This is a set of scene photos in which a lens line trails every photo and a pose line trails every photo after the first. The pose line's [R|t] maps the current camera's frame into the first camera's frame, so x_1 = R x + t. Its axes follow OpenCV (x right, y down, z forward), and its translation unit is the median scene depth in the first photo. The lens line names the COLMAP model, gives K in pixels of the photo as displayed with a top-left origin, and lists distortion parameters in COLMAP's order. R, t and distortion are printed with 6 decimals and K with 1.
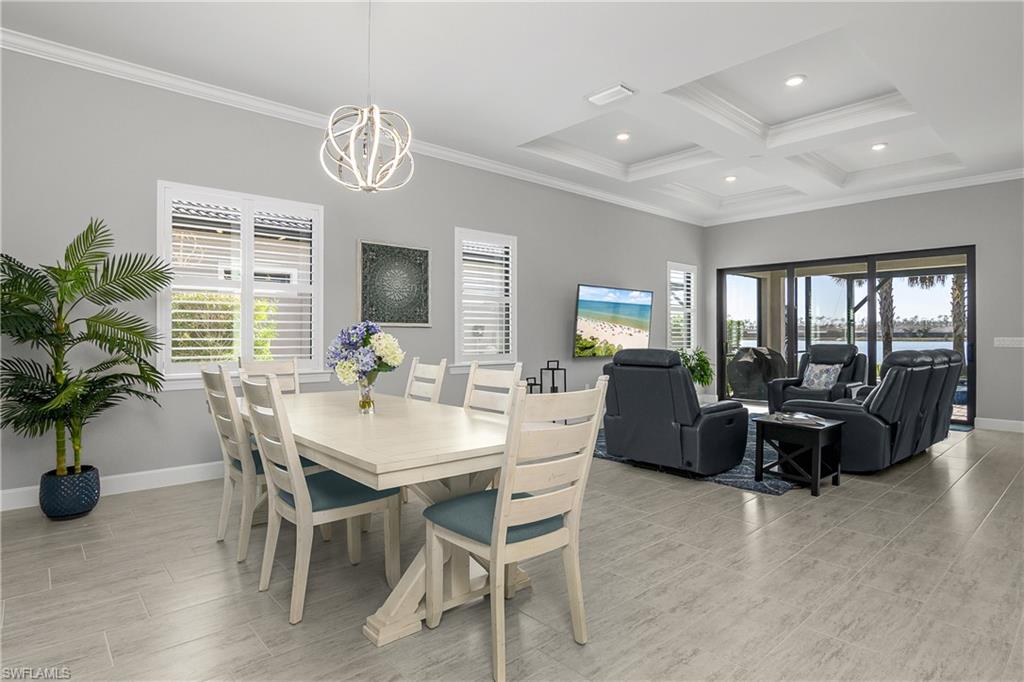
lens RADIAL K [[543.0, 0, 541.5], [0, 543.0, 342.7], [0, 0, 1]] dist [0.007813, 0.000776]
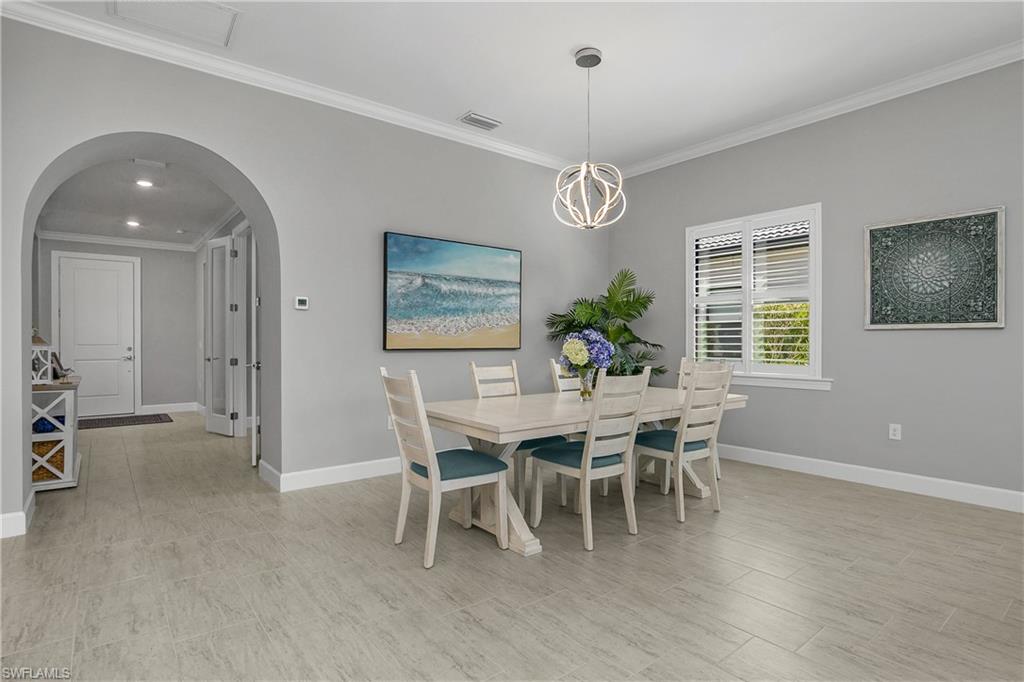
lens RADIAL K [[516.8, 0, 484.1], [0, 516.8, 343.8], [0, 0, 1]] dist [0.002381, 0.001266]
pose [[-0.094047, 0.003977, -0.995560, 0.516865], [-0.011795, 0.999917, 0.005108, -0.005822], [0.995498, 0.012223, -0.093993, 0.483581]]
